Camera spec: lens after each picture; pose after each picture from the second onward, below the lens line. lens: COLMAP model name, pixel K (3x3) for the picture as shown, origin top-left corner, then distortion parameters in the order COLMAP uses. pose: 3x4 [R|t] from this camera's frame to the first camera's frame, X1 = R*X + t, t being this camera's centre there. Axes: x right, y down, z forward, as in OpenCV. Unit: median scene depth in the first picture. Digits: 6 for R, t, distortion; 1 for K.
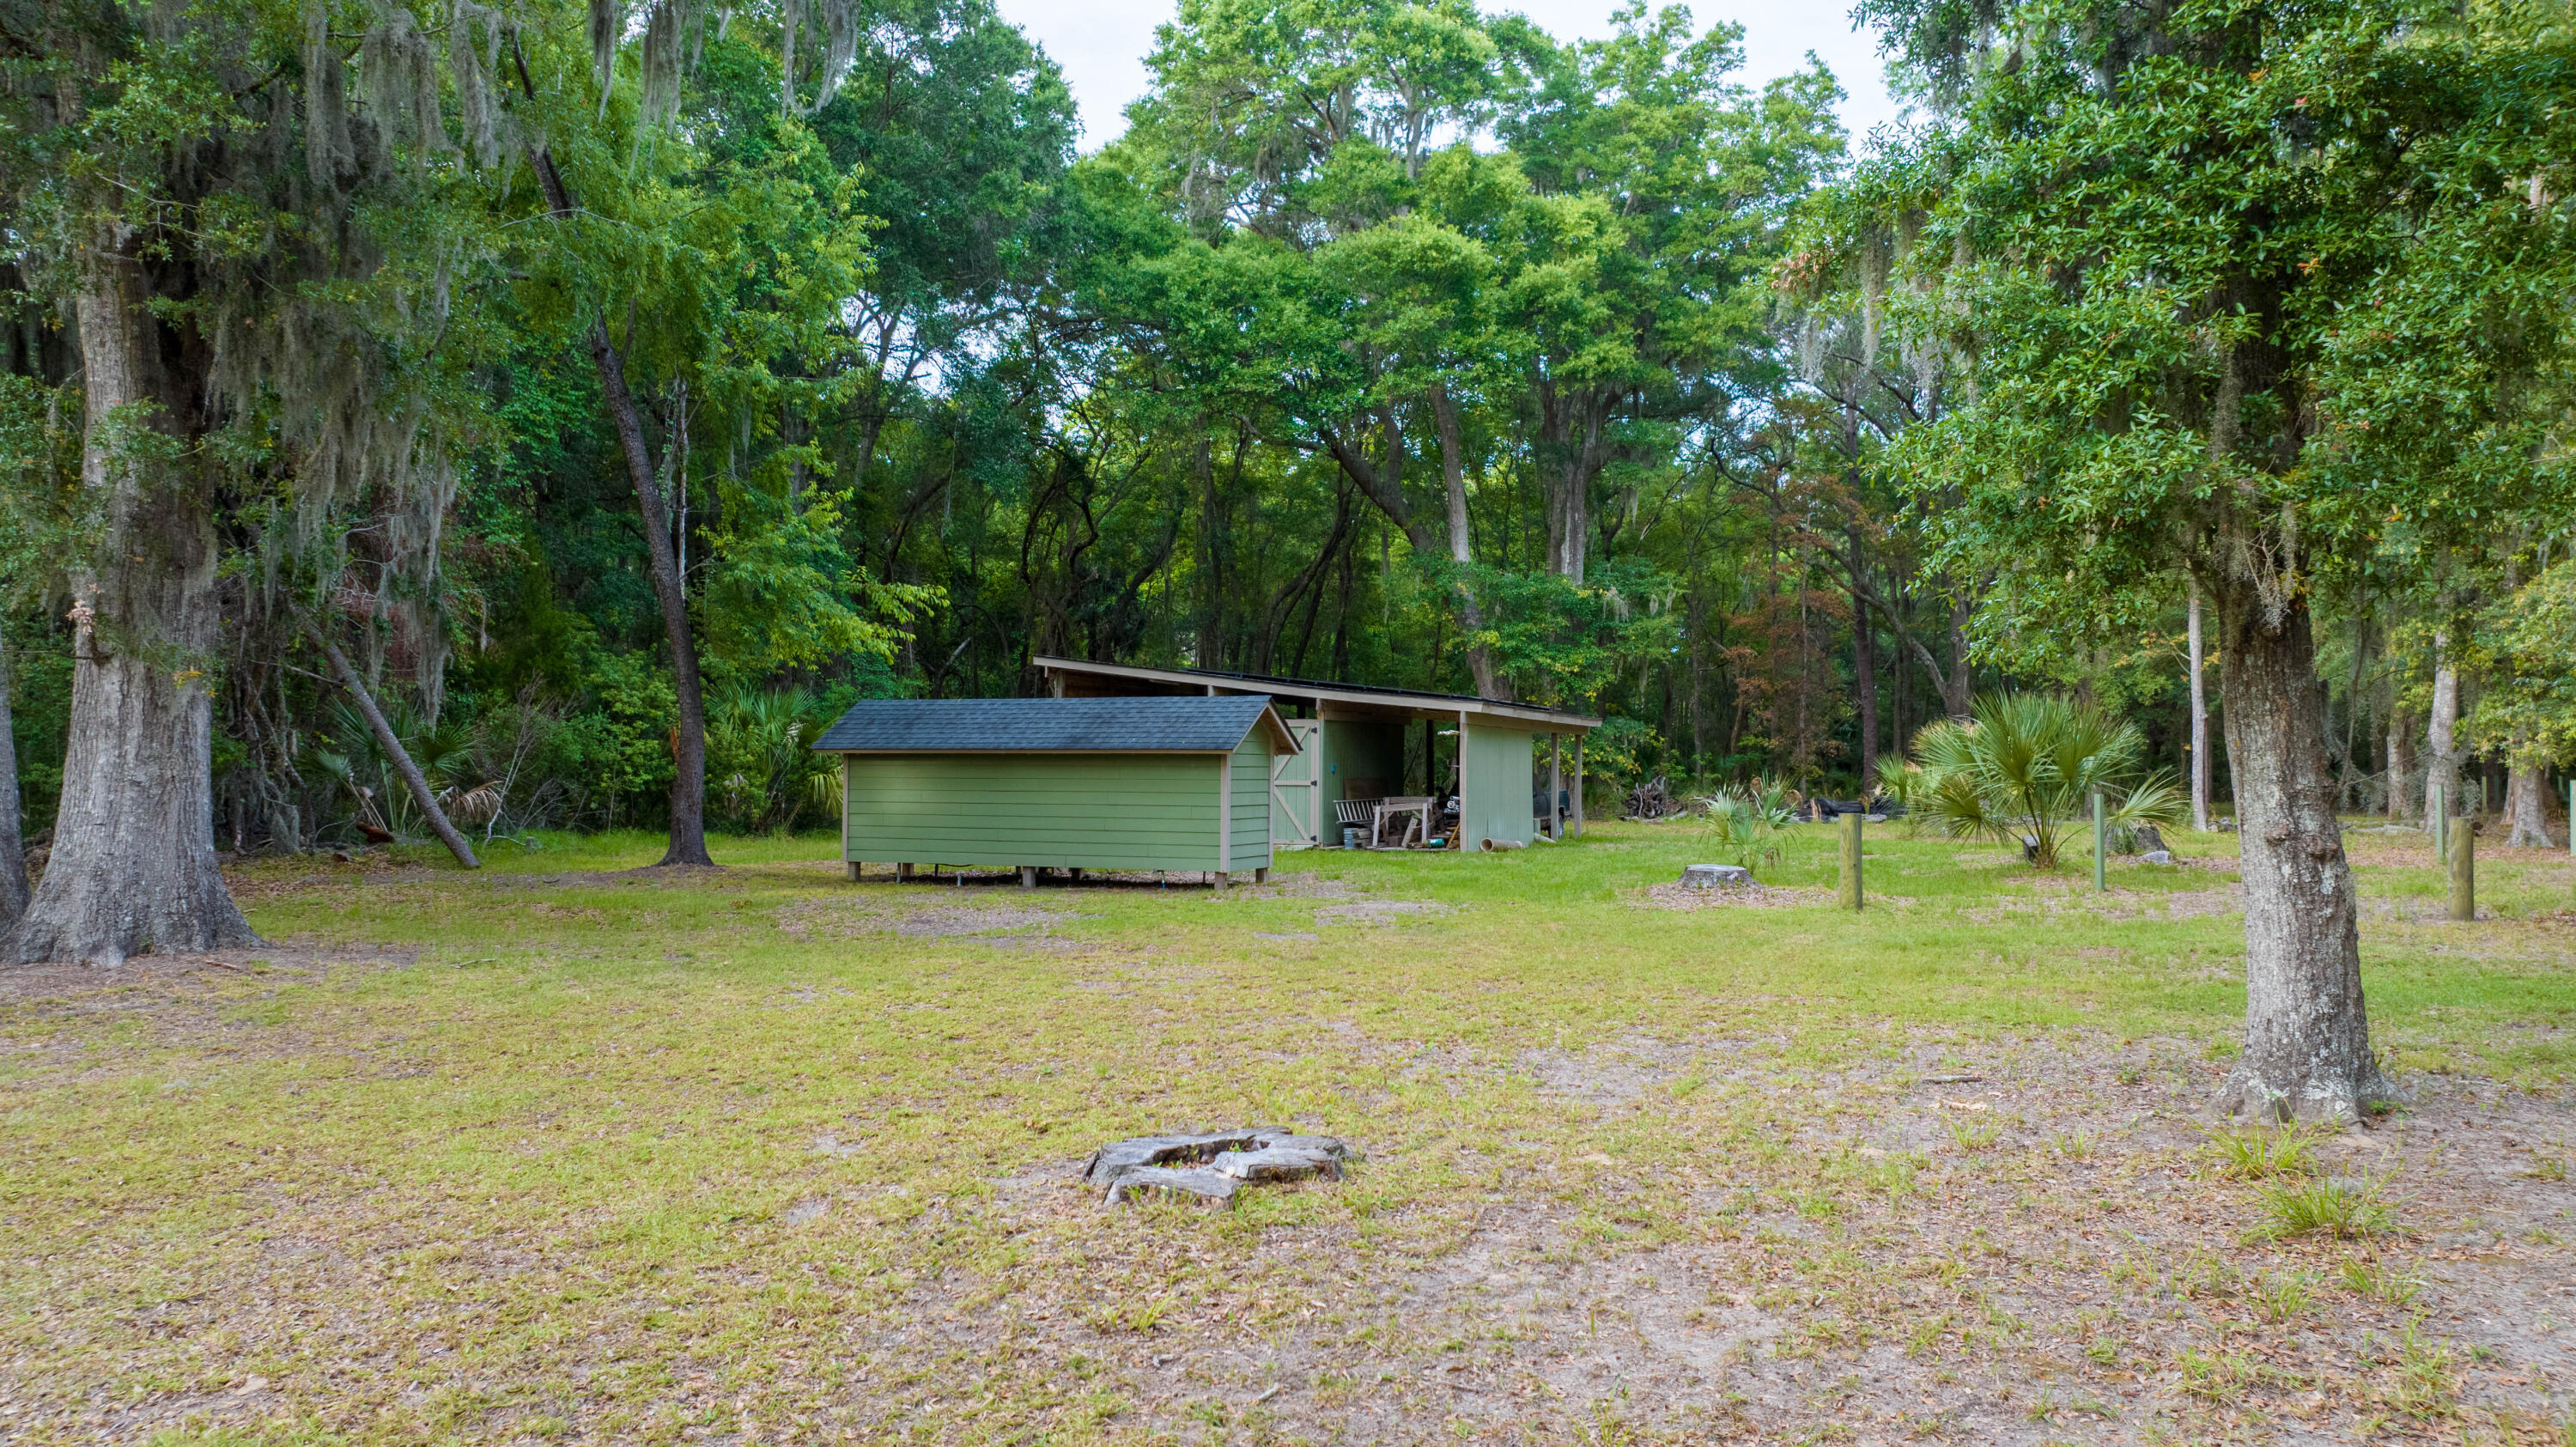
lens RADIAL K [[1804.1, 0, 1298.1], [0, 1804.1, 712.8], [0, 0, 1]] dist [-0.064883, 0.055639]
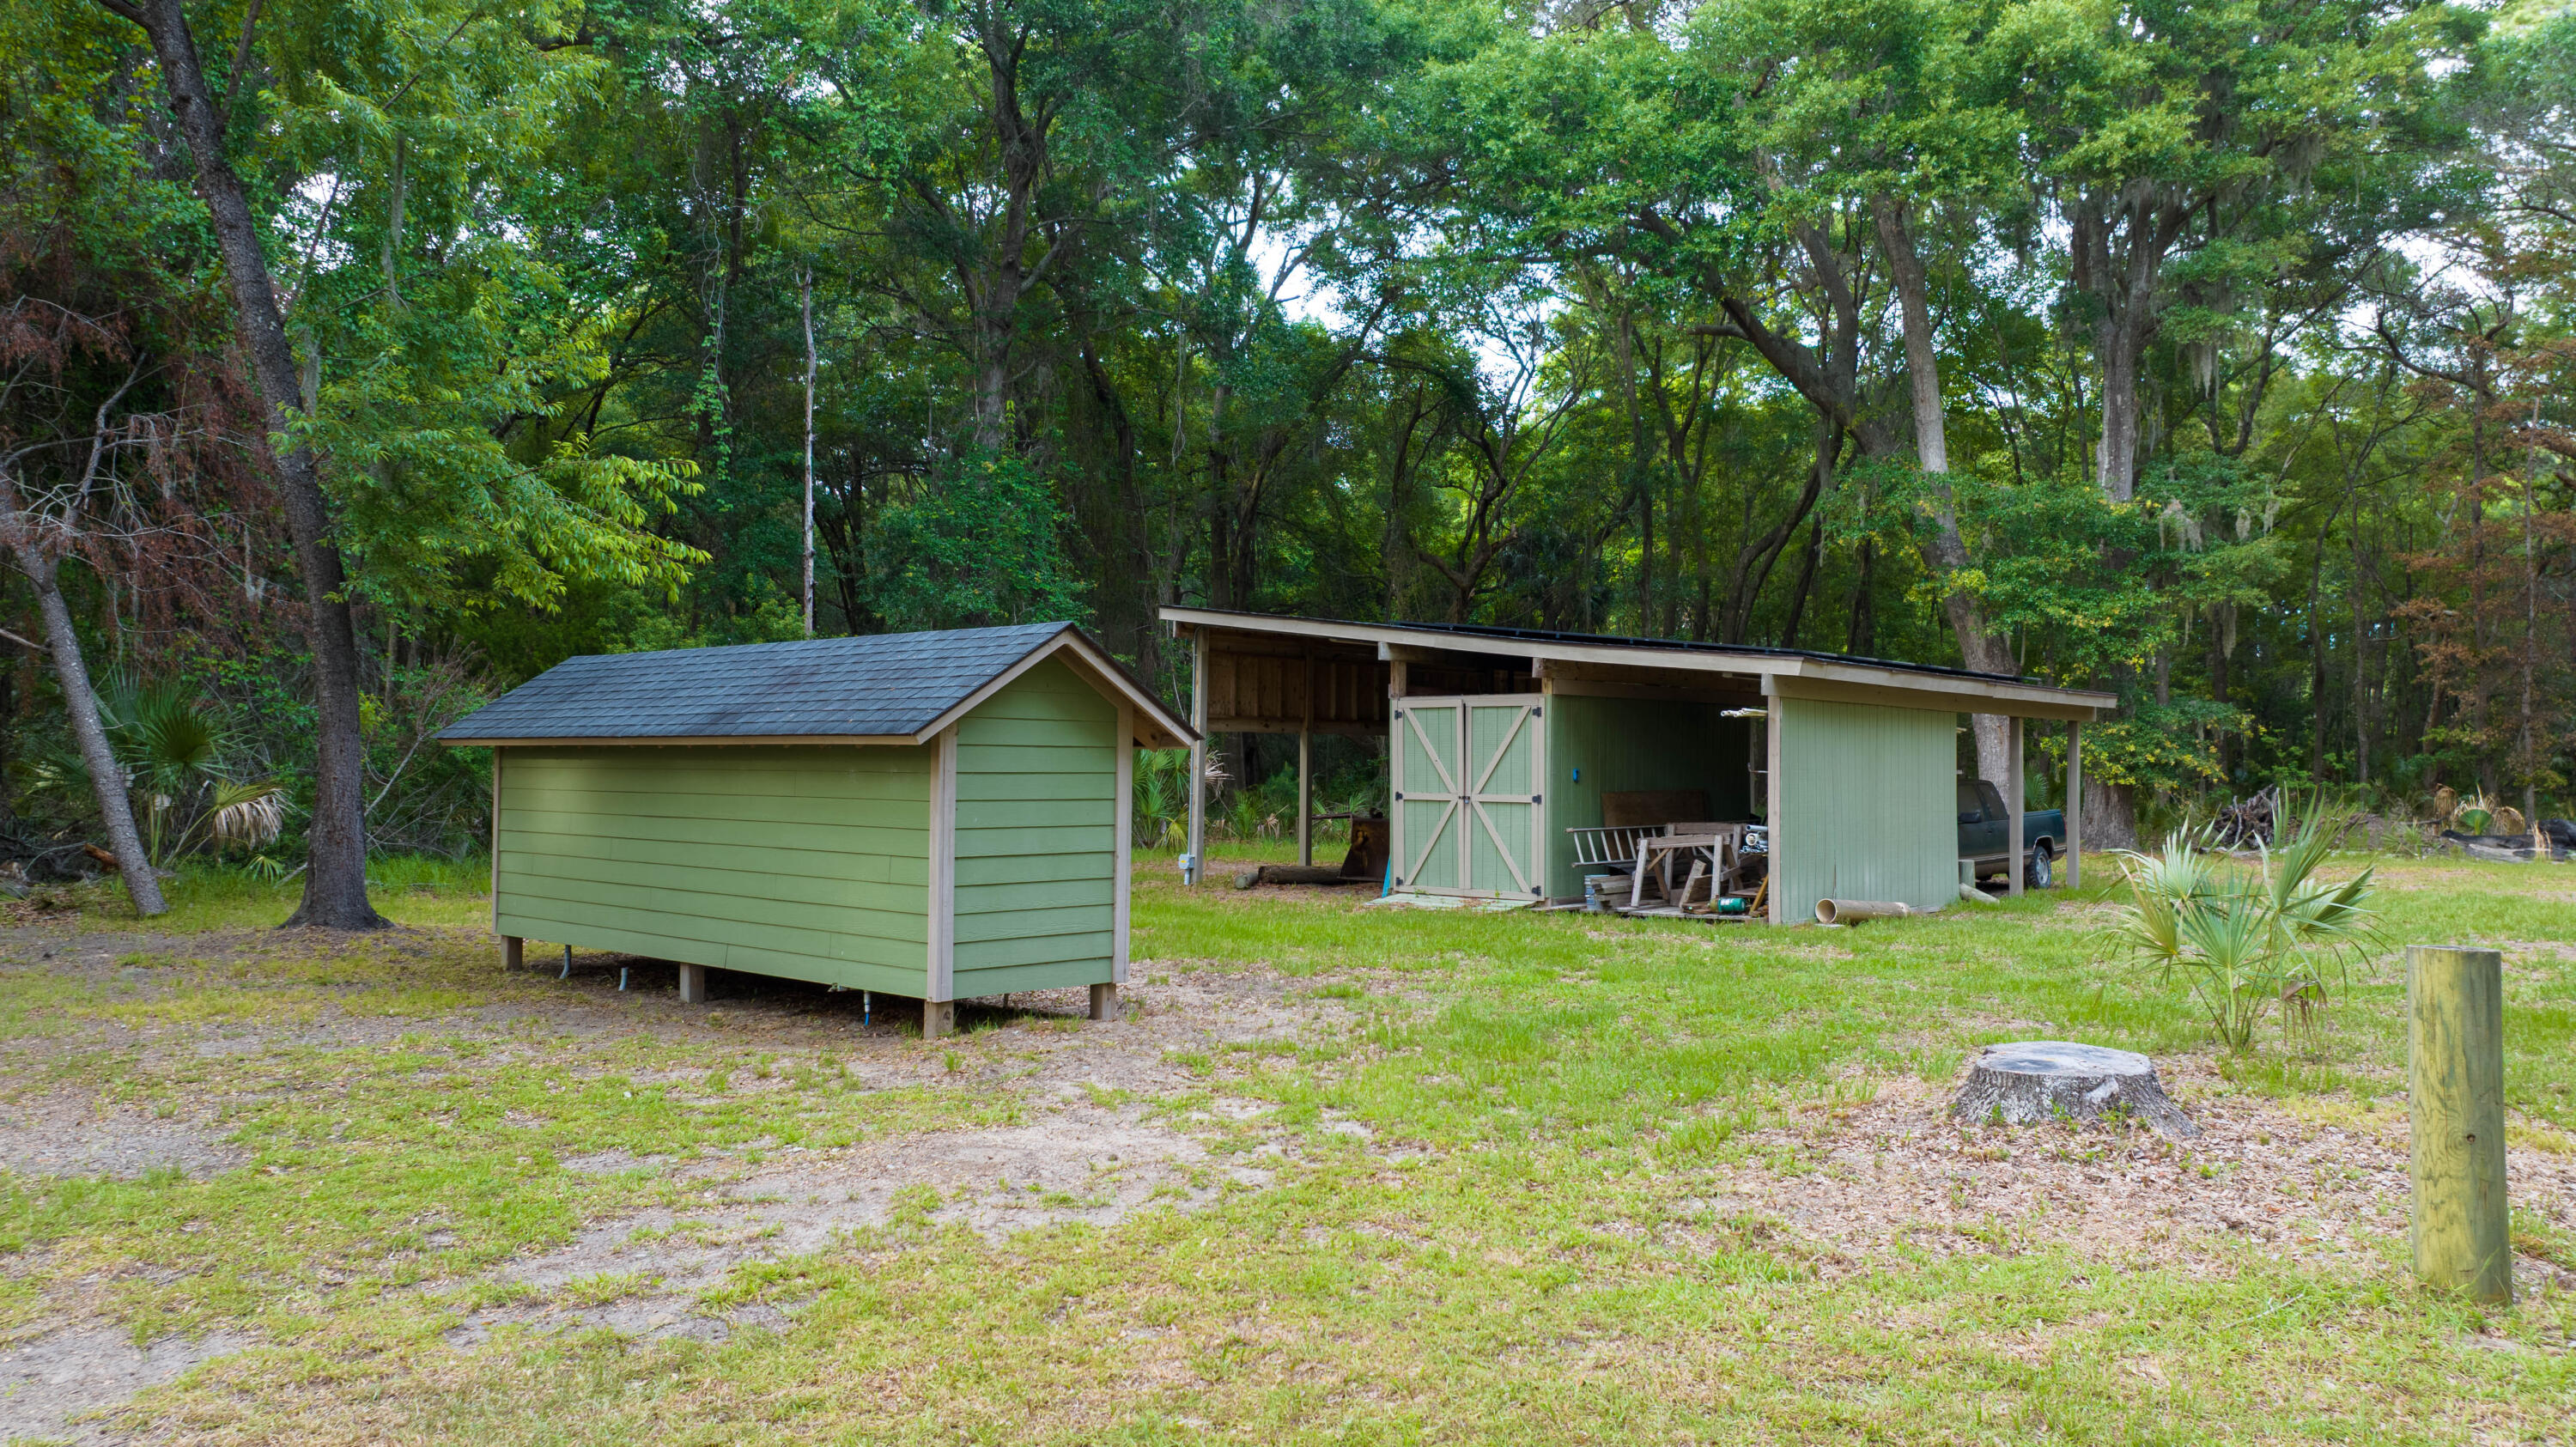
lens RADIAL K [[1804.1, 0, 1298.1], [0, 1804.1, 712.8], [0, 0, 1]] dist [-0.064883, 0.055639]
pose [[0.939858, -0.007382, -0.341486, 0.195998], [0.007184, 0.999972, -0.001844, 0.015113], [0.341490, -0.000720, 0.939885, 0.569151]]
